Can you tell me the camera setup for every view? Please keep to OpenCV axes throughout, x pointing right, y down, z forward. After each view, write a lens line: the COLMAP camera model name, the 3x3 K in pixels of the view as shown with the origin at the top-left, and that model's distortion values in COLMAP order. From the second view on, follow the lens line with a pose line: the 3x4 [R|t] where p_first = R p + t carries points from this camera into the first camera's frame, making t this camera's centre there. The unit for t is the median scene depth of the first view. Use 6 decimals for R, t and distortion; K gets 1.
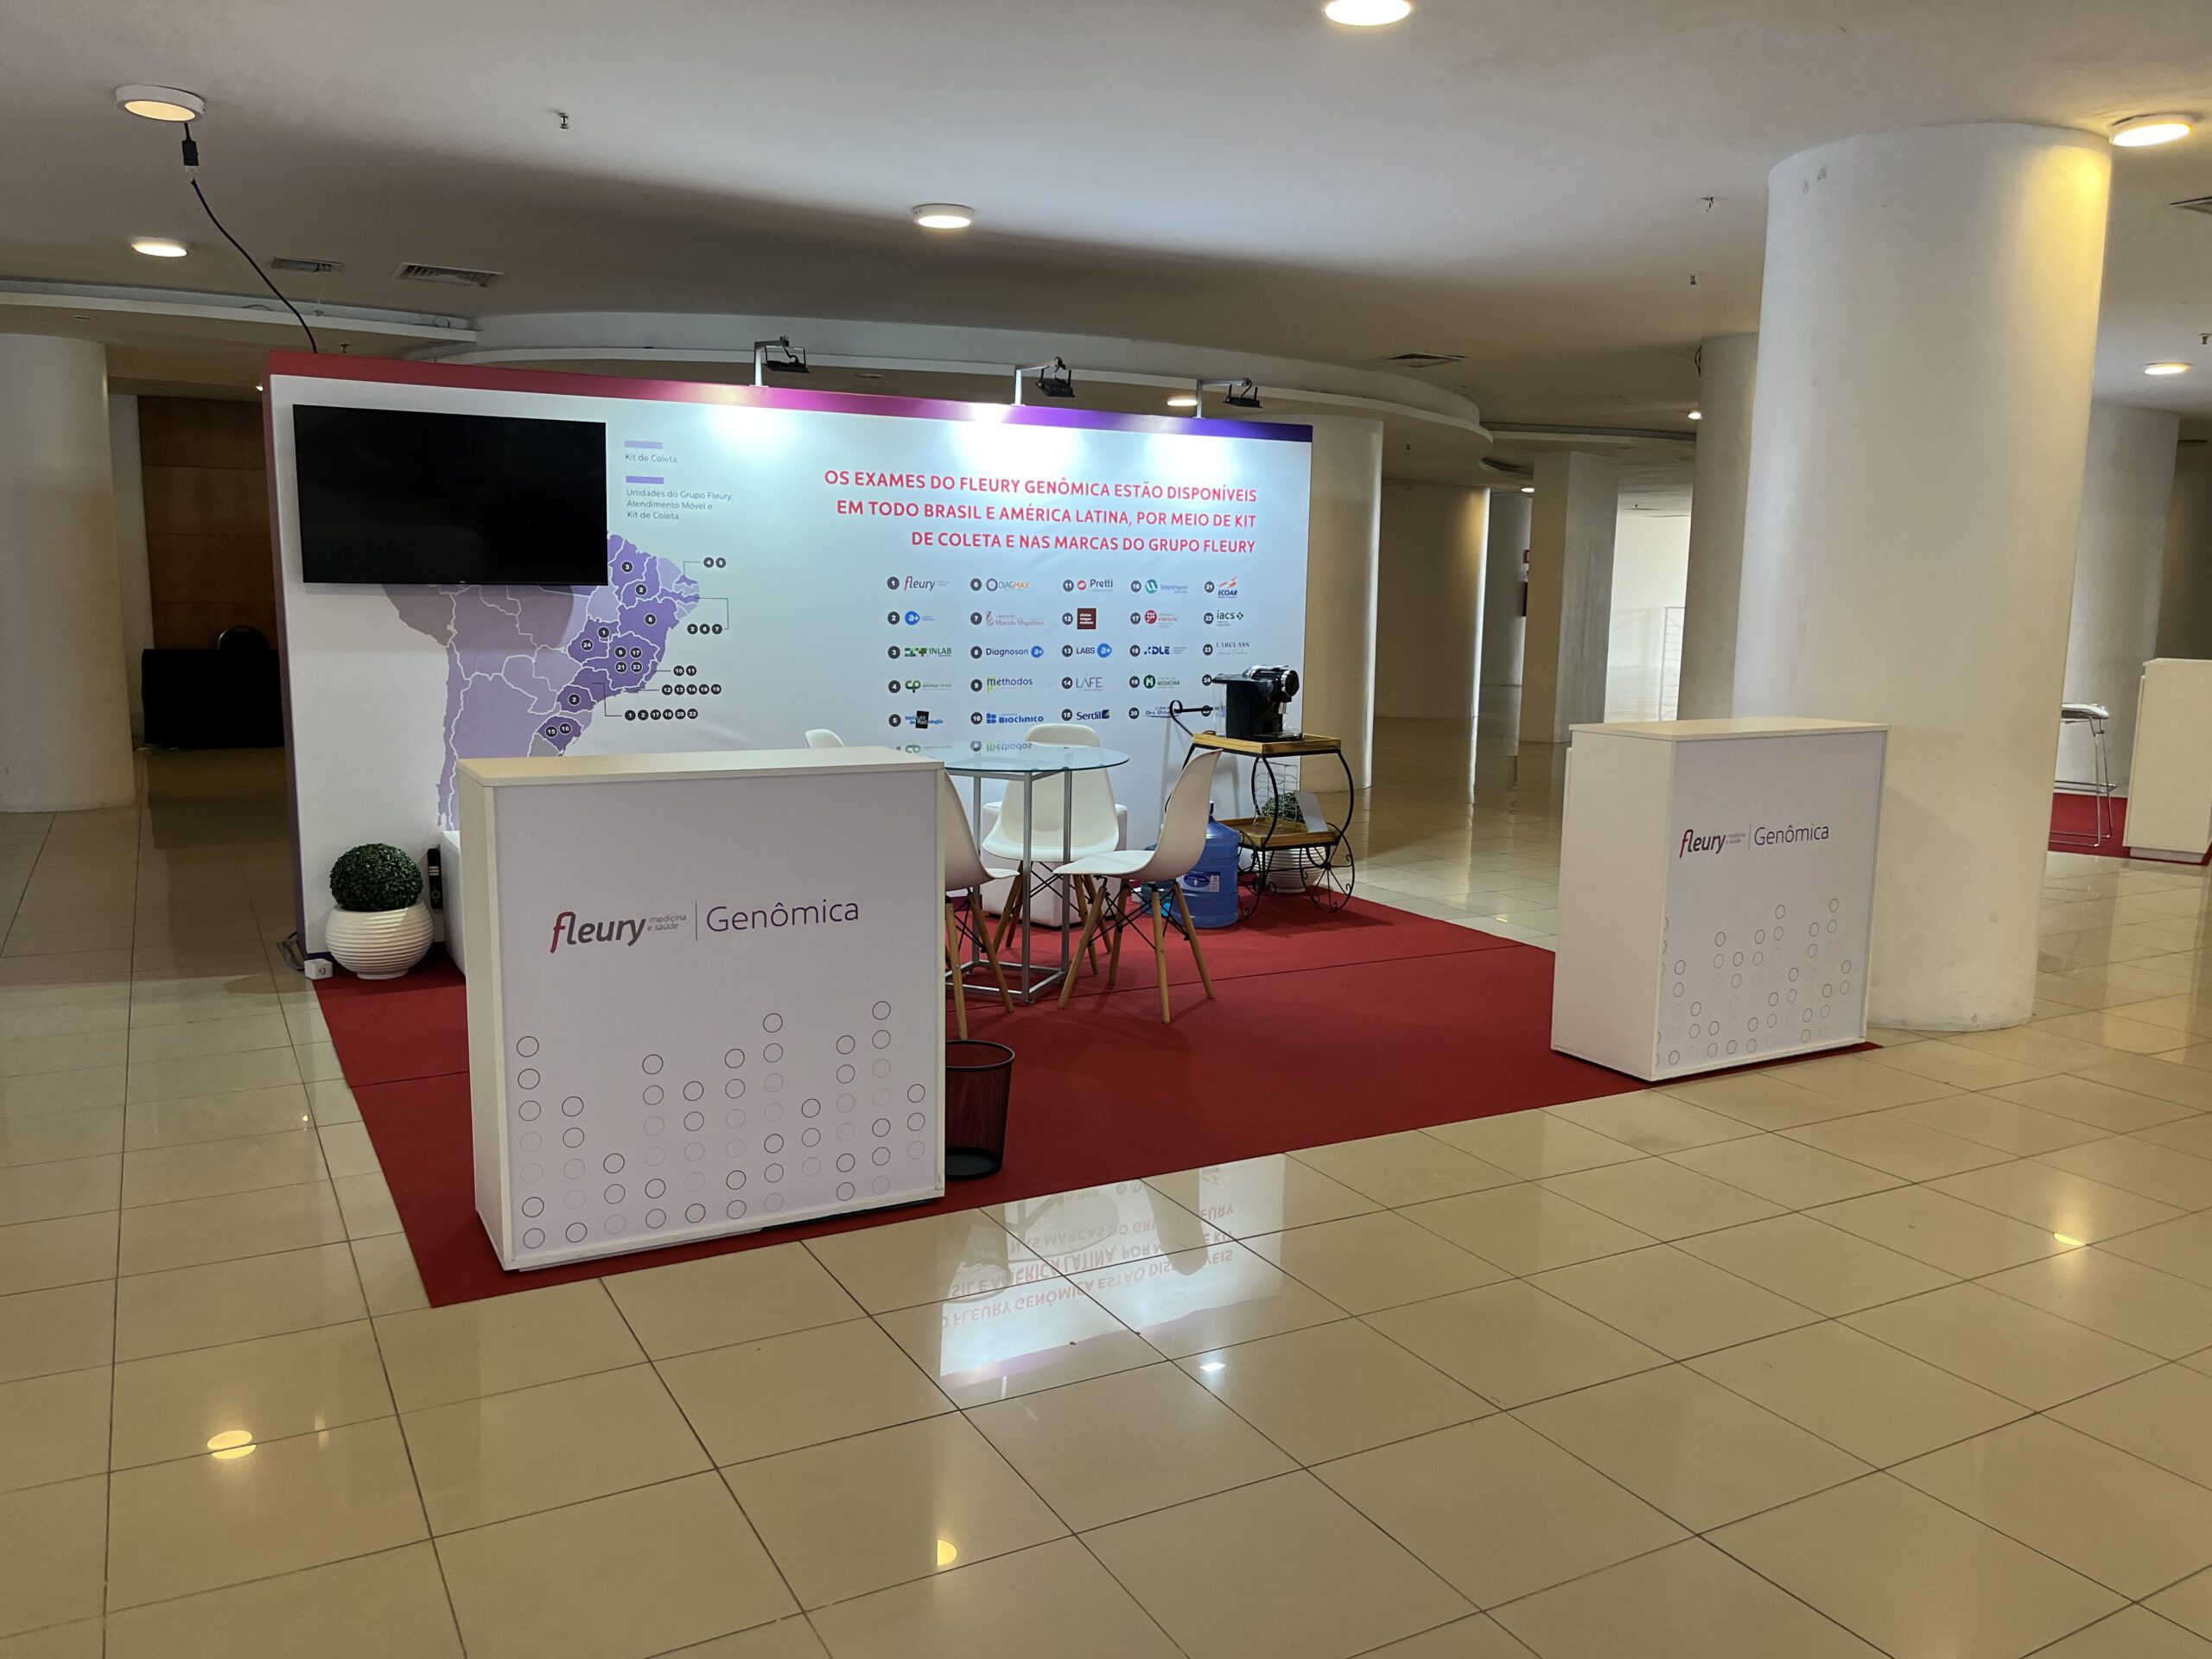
lens RADIAL K [[1683.5, 0, 1125.5], [0, 1683.5, 834.5], [0, 0, 1]] dist [0.058243, -0.082792]
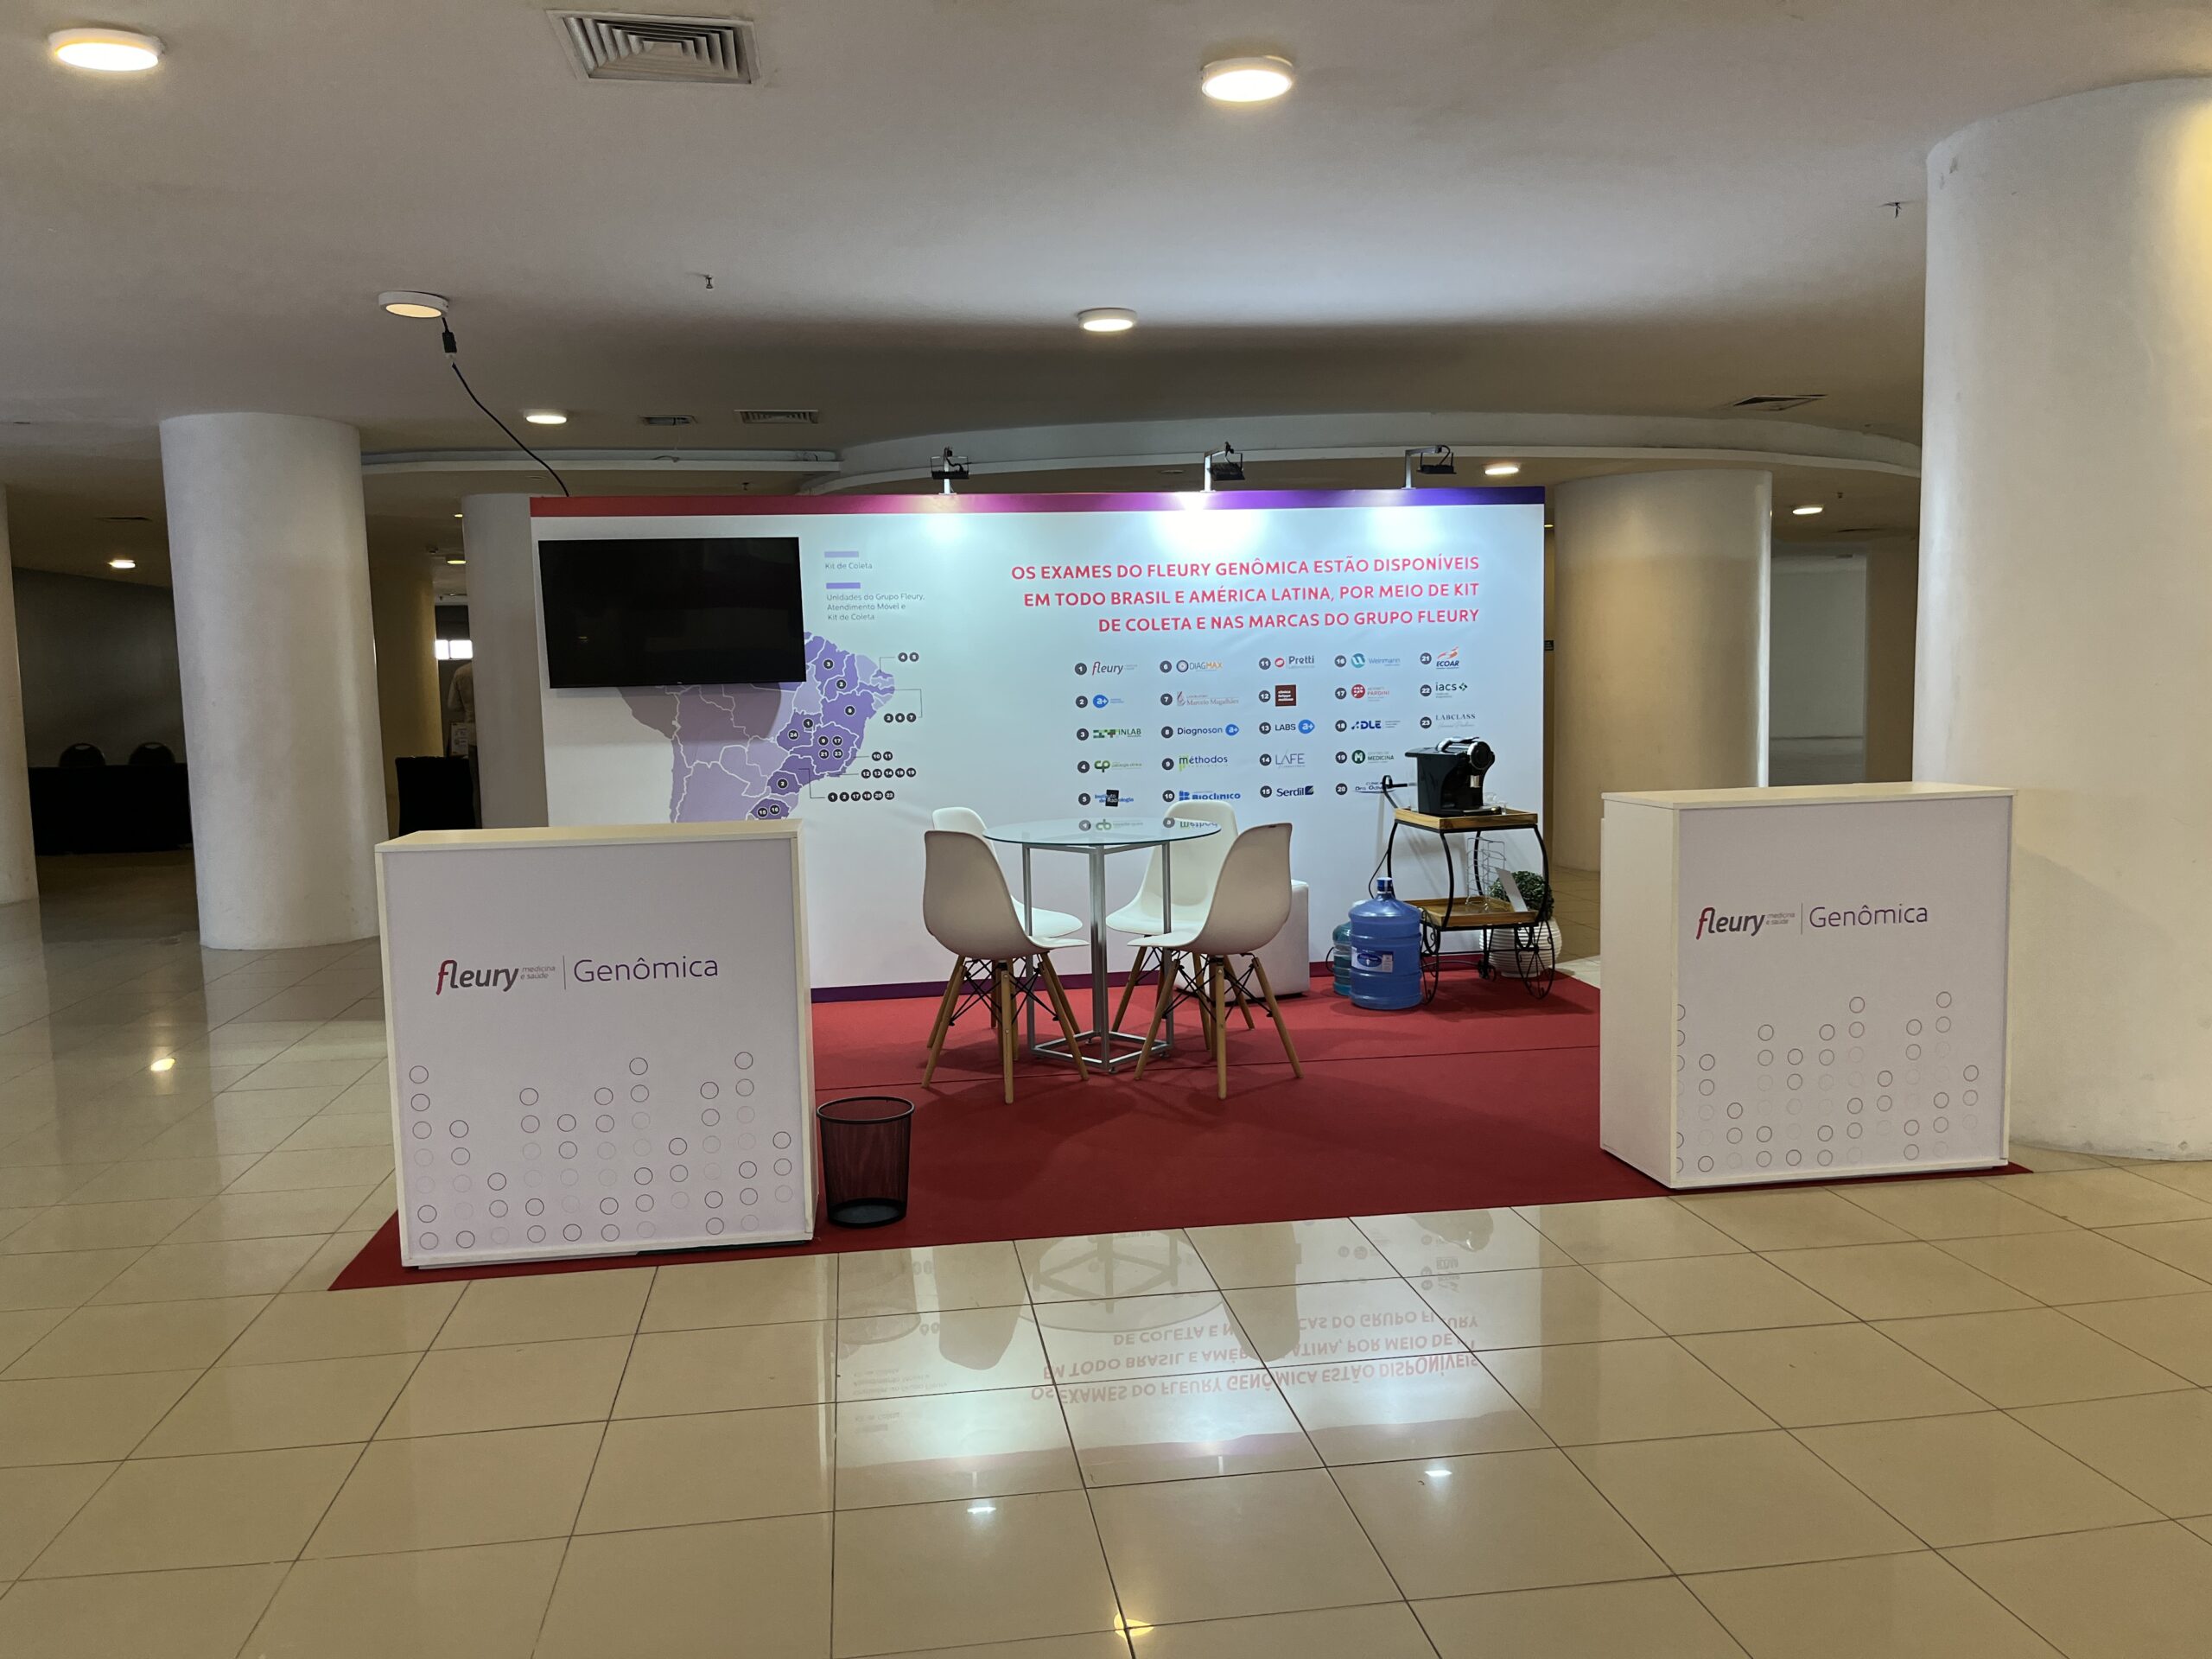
lens RADIAL K [[1683.5, 0, 1118.6], [0, 1683.5, 847.0], [0, 0, 1]] dist [0.058243, -0.082792]
pose [[0.932501, -0.001369, -0.361165, 0.281432], [-0.014361, 0.999061, -0.040866, 0.004748], [0.360882, 0.043294, 0.931606, 0.039591]]
